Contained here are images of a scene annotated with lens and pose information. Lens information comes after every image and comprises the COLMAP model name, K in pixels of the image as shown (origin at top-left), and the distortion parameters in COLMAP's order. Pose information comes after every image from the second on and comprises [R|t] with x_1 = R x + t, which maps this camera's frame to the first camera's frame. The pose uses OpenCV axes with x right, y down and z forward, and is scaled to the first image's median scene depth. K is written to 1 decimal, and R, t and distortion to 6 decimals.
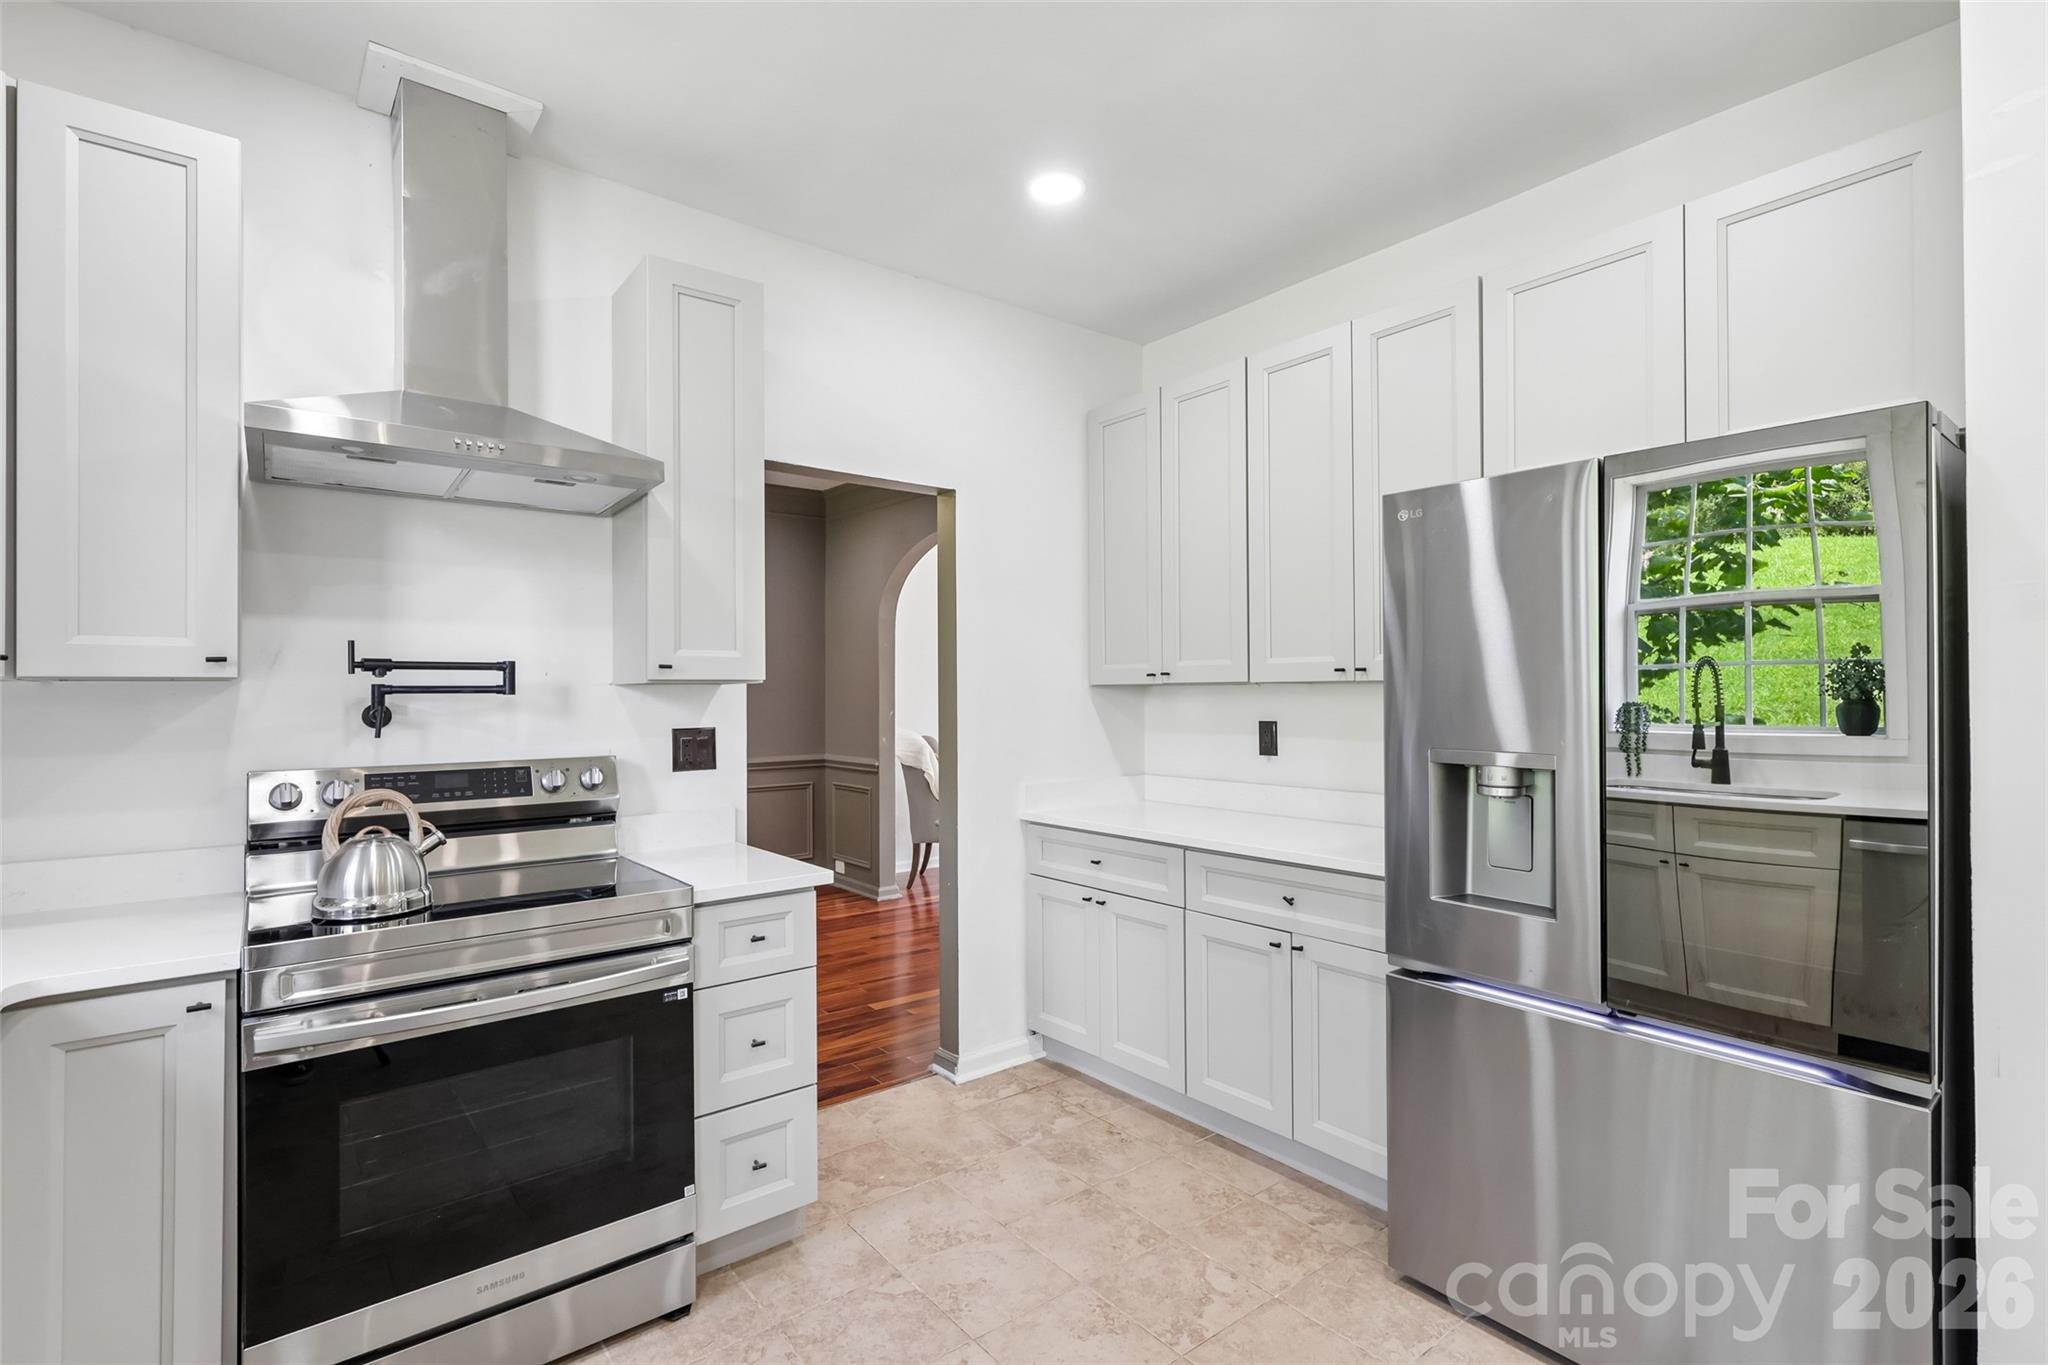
lens RADIAL K [[949.7, 0, 1016.1], [0, 949.7, 686.0], [0, 0, 1]] dist [-0.001430, 0.000060]
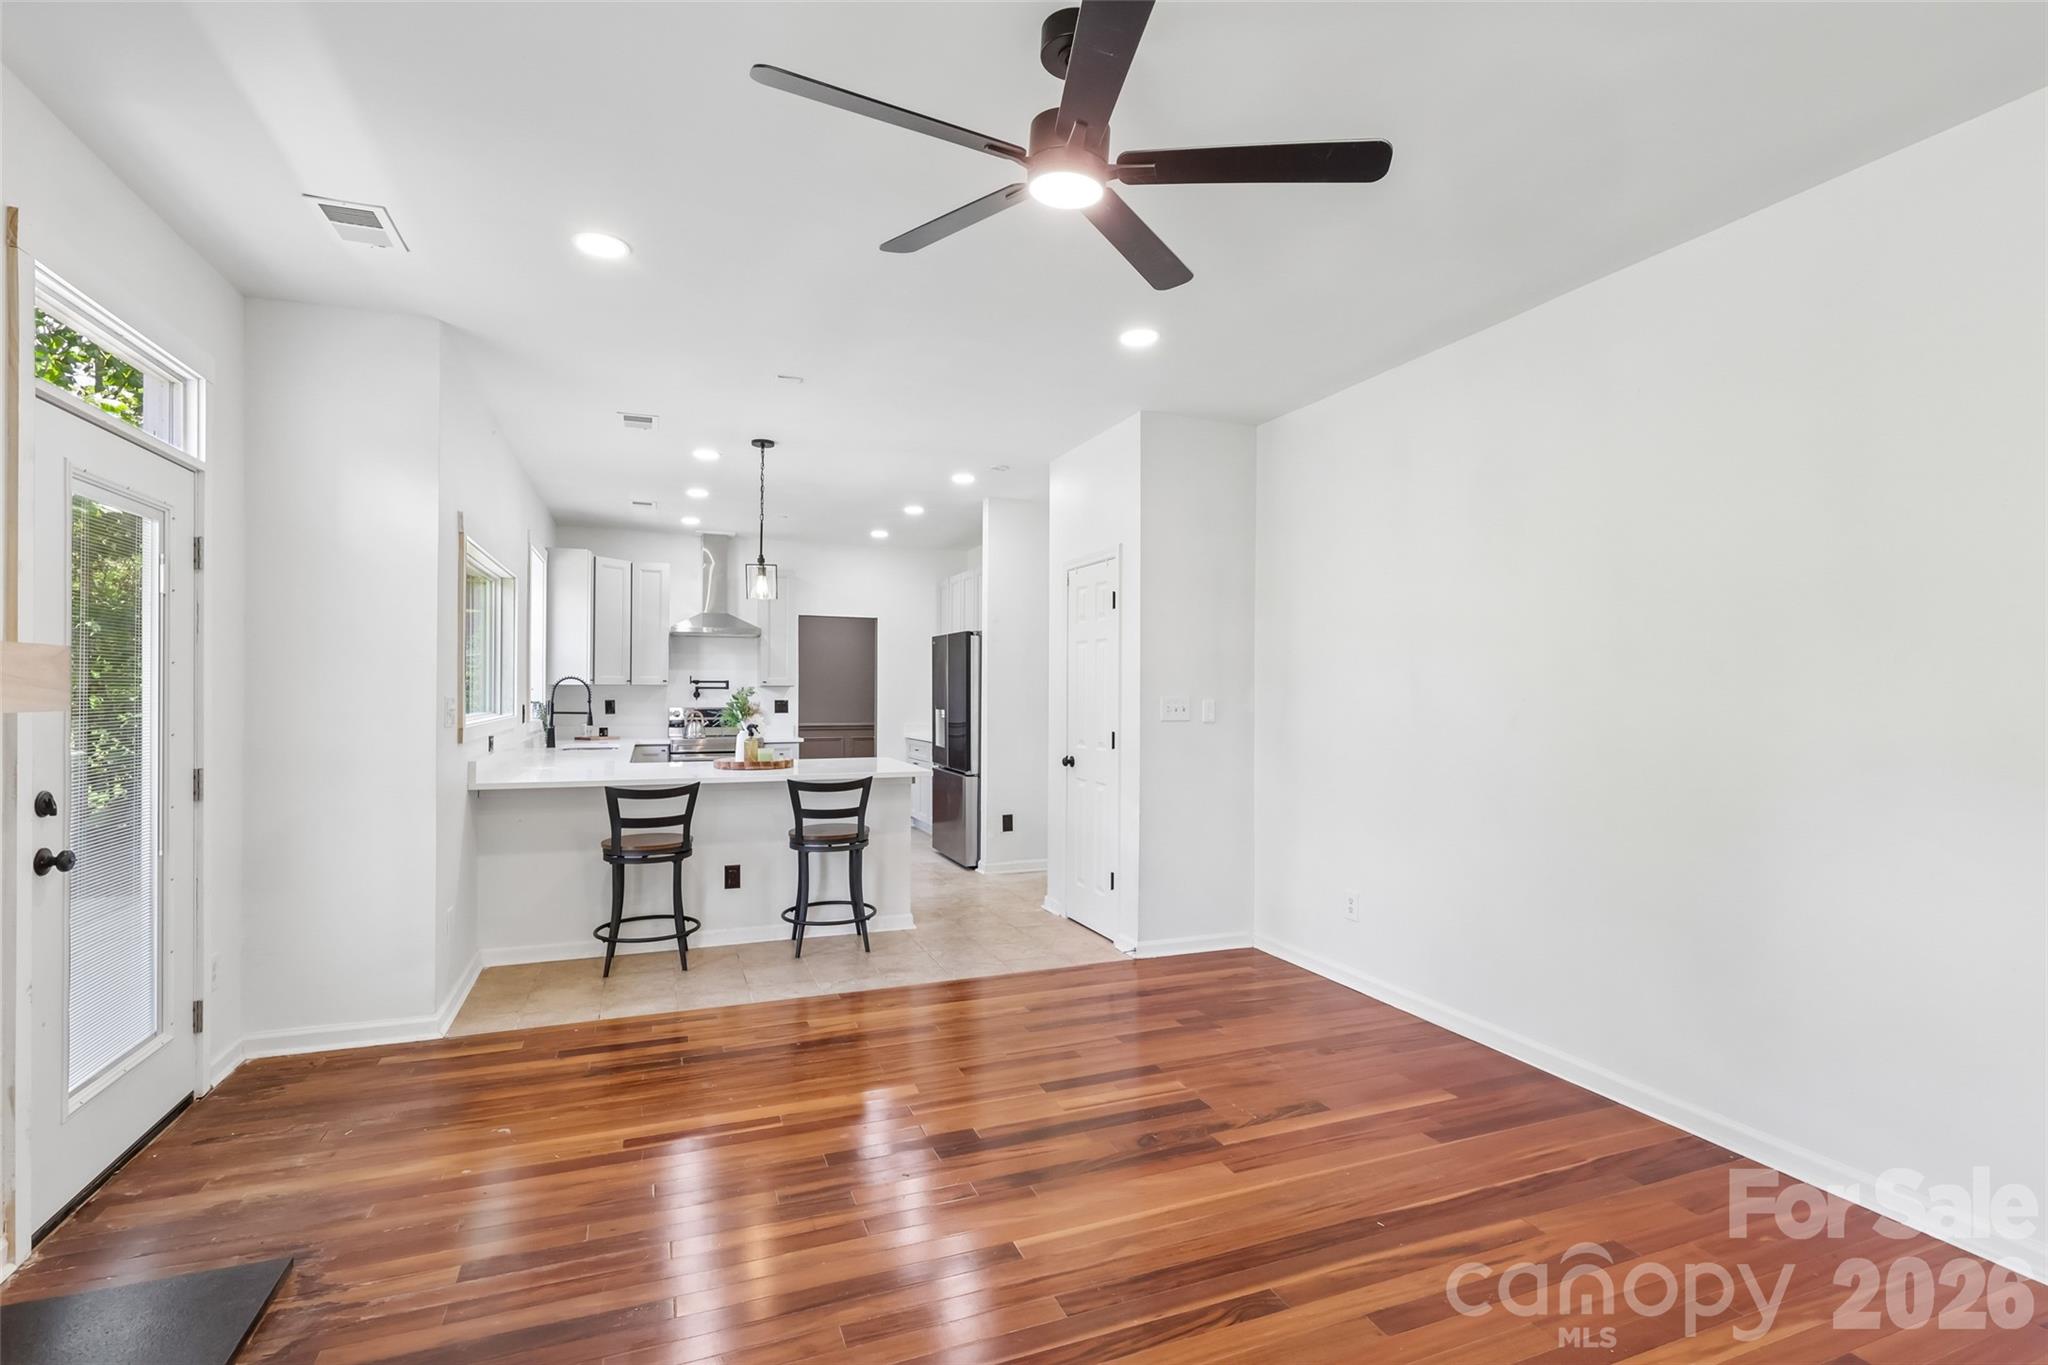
lens RADIAL K [[949.7, 0, 1026.7], [0, 949.7, 685.2], [0, 0, 1]] dist [-0.001430, 0.000060]
pose [[0.960809, 0.009629, -0.277044, 1.715840], [-0.008671, 0.999951, 0.004684, -0.036921], [0.277075, -0.002098, 0.960846, -2.380879]]
